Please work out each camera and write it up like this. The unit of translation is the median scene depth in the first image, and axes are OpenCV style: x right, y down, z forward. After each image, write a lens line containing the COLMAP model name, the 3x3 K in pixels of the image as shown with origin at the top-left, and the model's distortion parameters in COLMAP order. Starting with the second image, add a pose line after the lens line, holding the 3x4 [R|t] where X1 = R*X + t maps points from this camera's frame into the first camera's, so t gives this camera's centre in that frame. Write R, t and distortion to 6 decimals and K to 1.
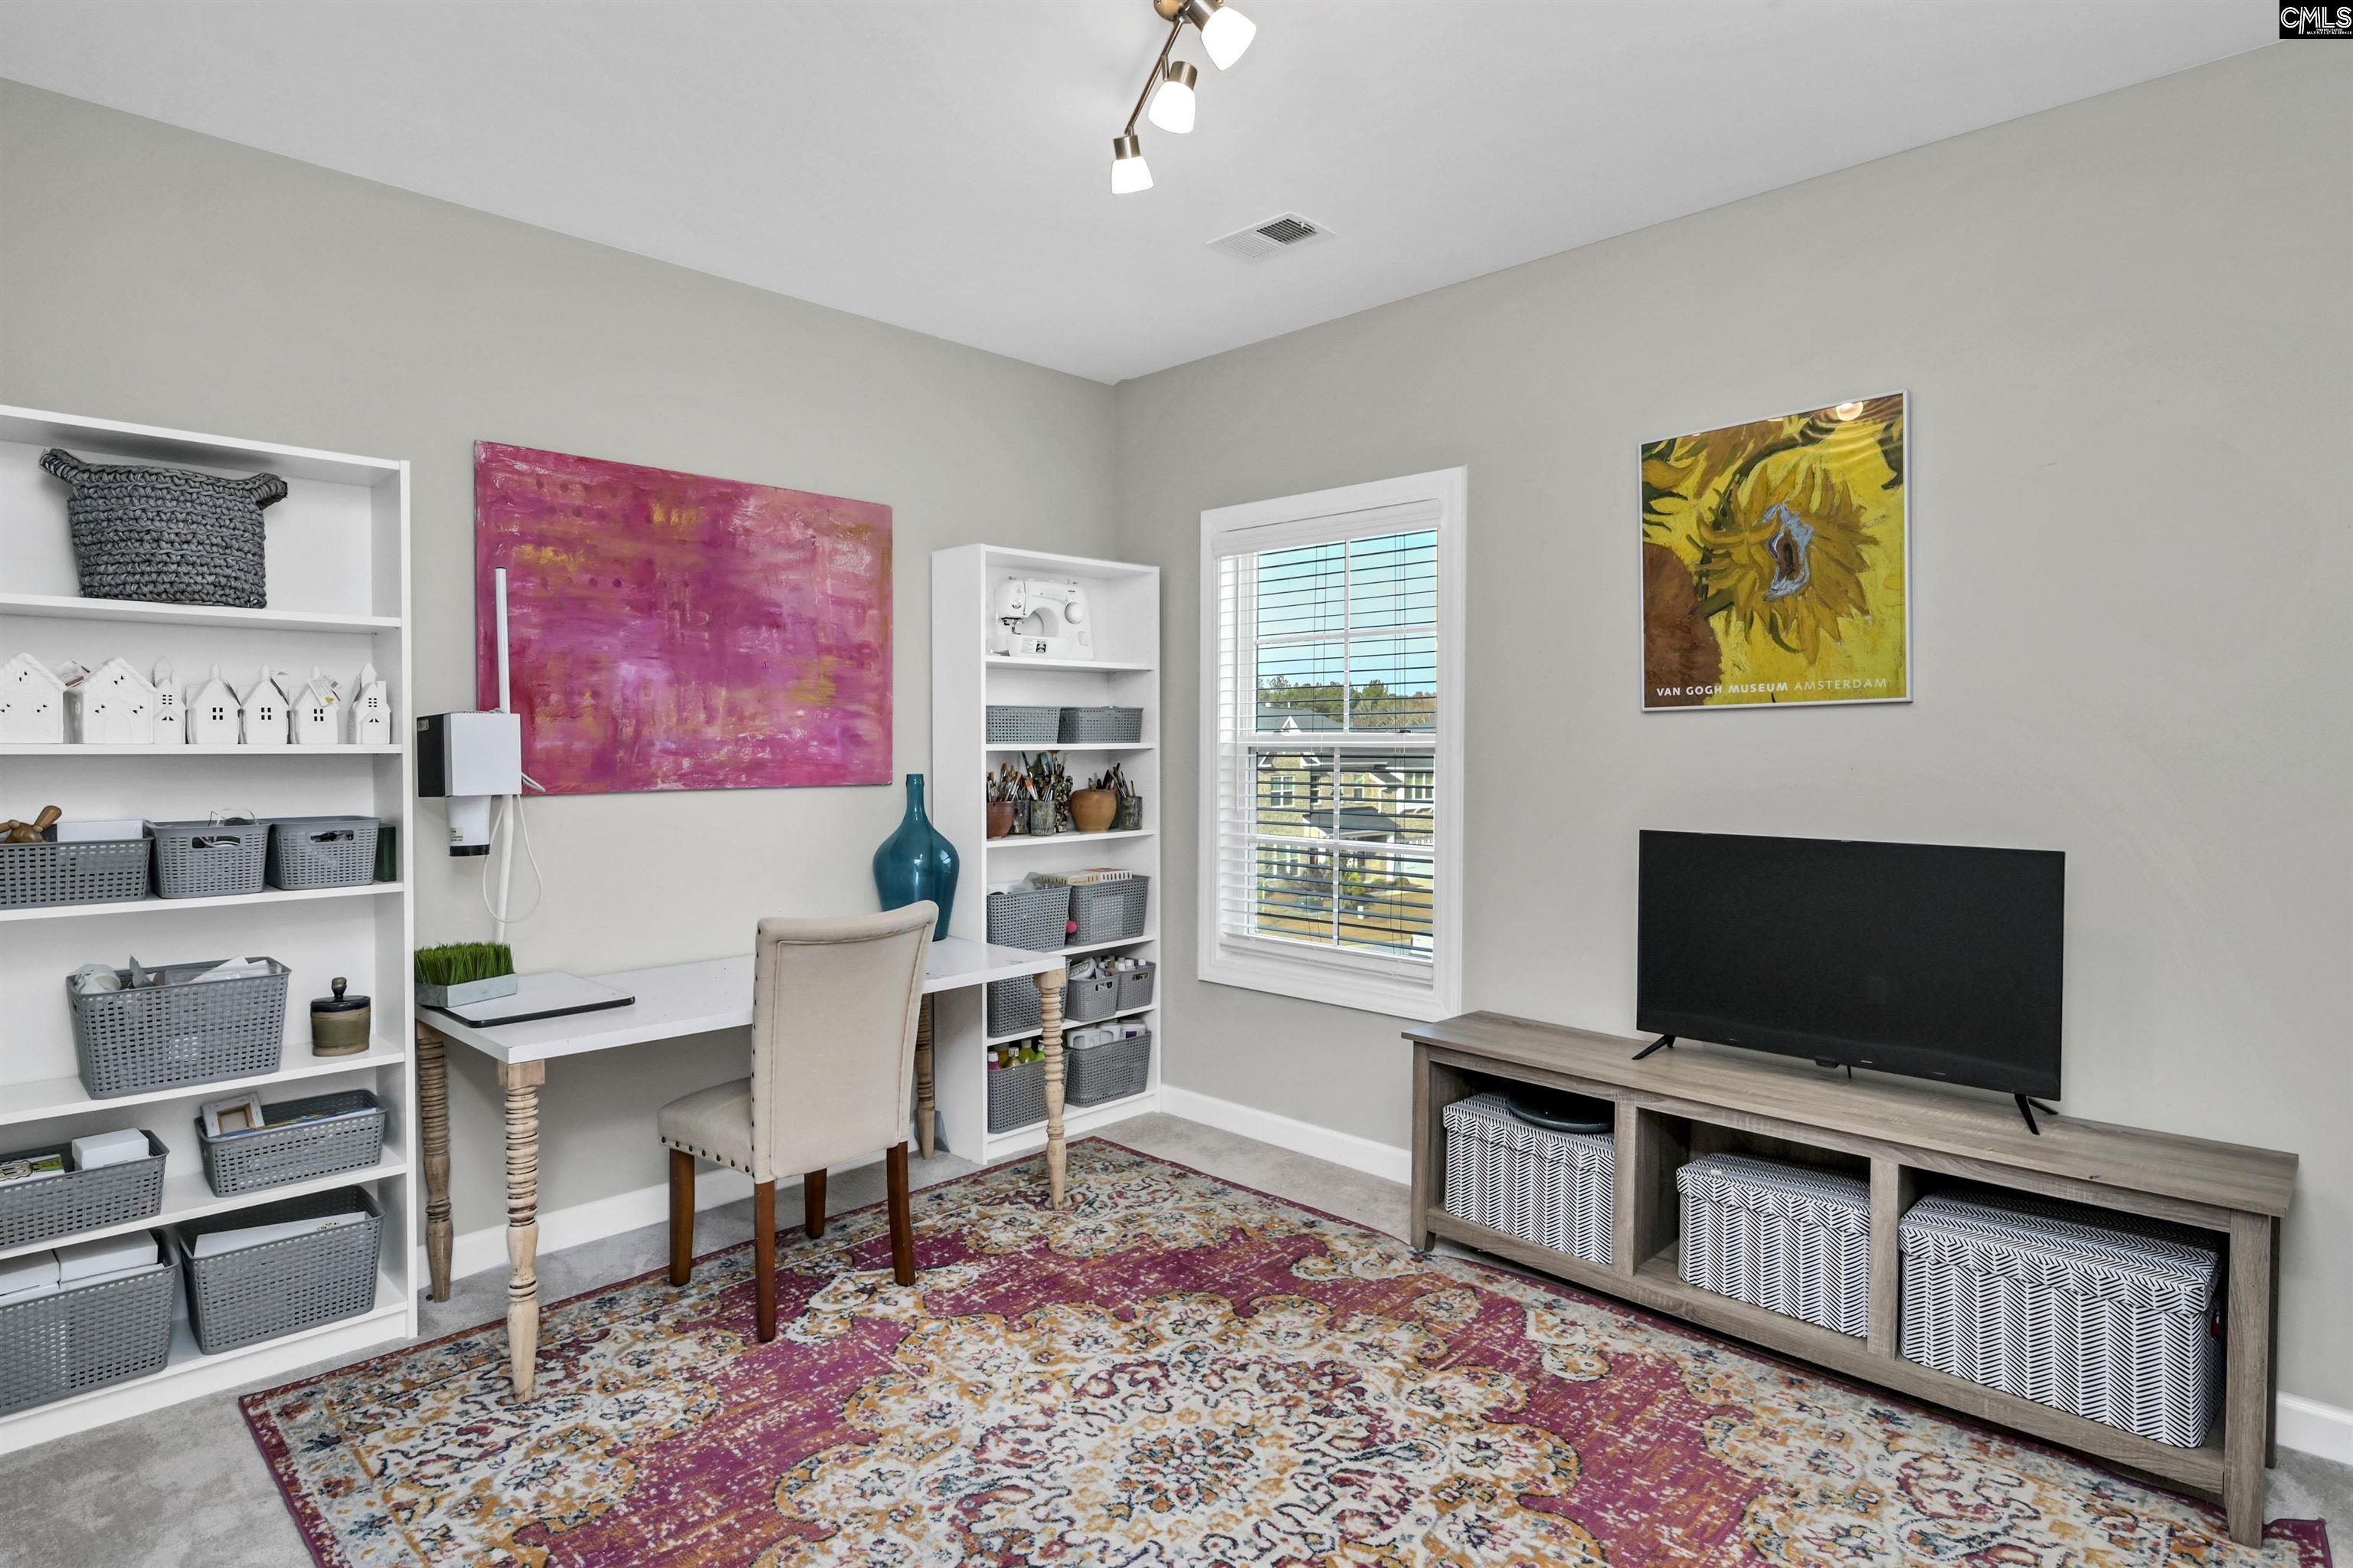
lens RADIAL K [[1239.7, 0, 1172.5], [0, 1239.7, 751.9], [0, 0, 1]] dist [0.000292, -0.000659]
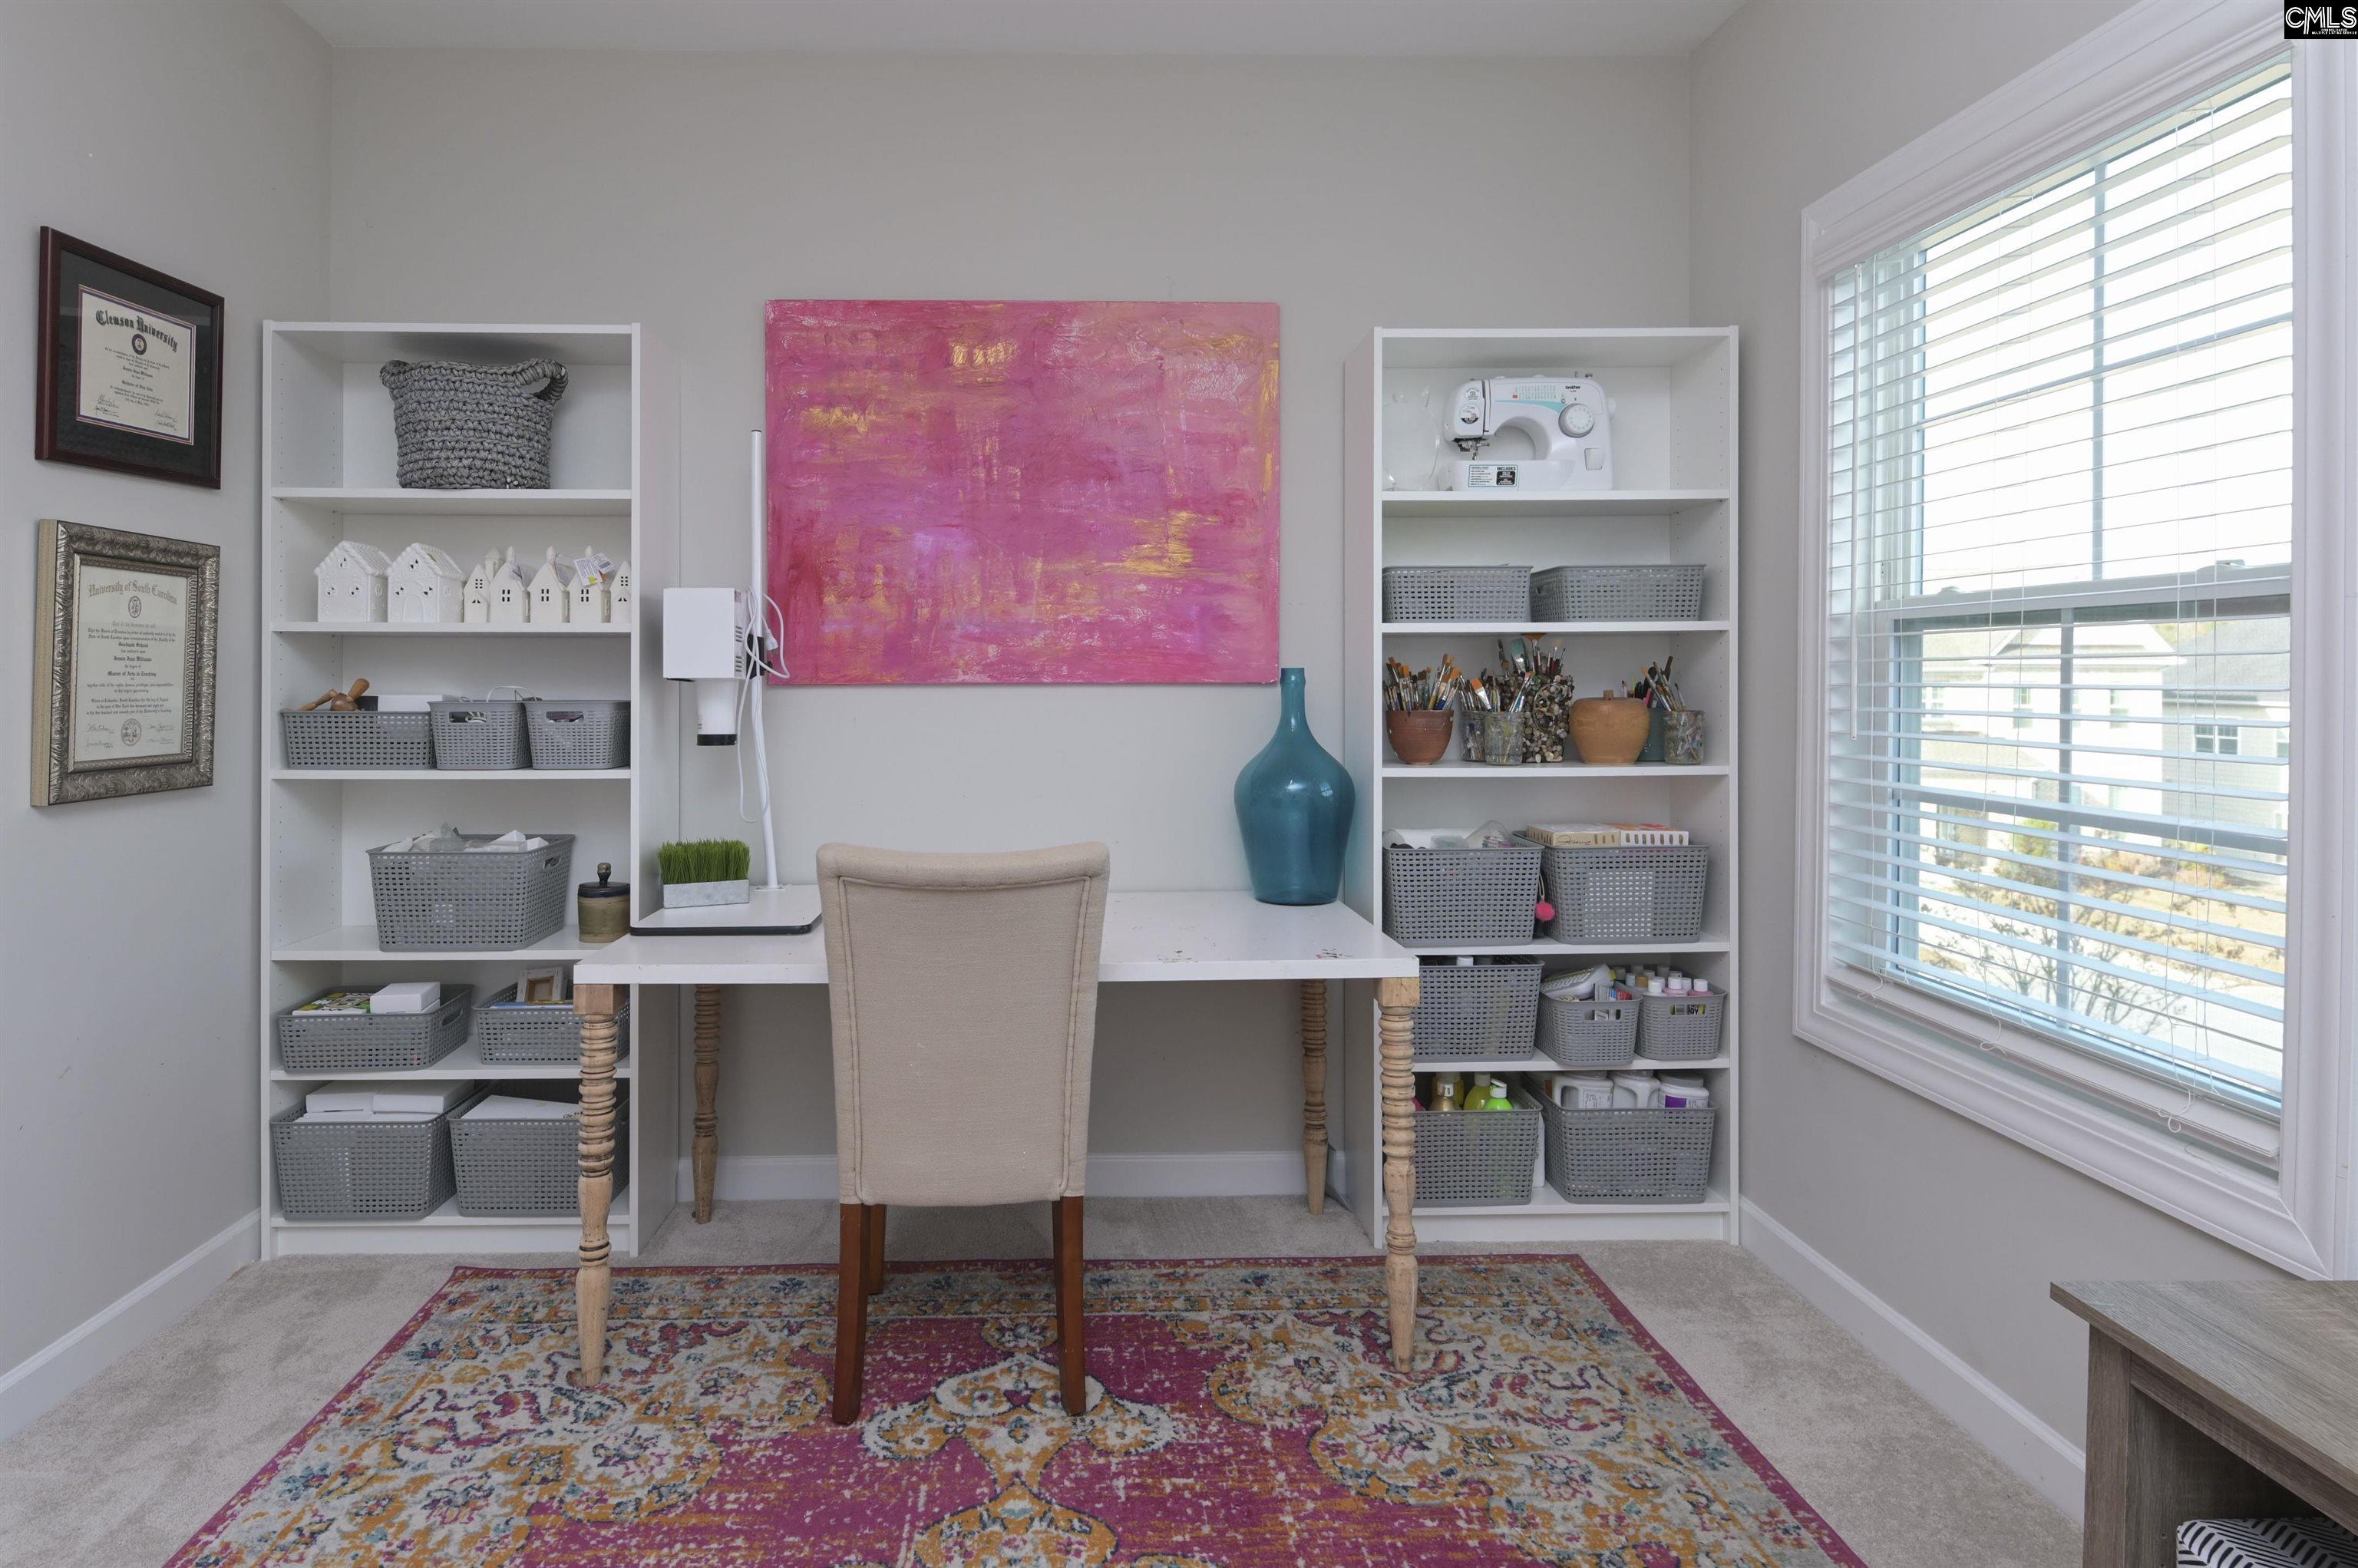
lens RADIAL K [[1185.4, 0, 1179.6], [0, 1185.4, 680.9], [0, 0, 1]] dist [0.001549, -0.000419]
pose [[0.715573, -0.000703, -0.698537, 0.244583], [-0.005292, 0.999965, -0.006427, 0.032860], [0.698517, 0.008296, 0.715545, 0.510149]]
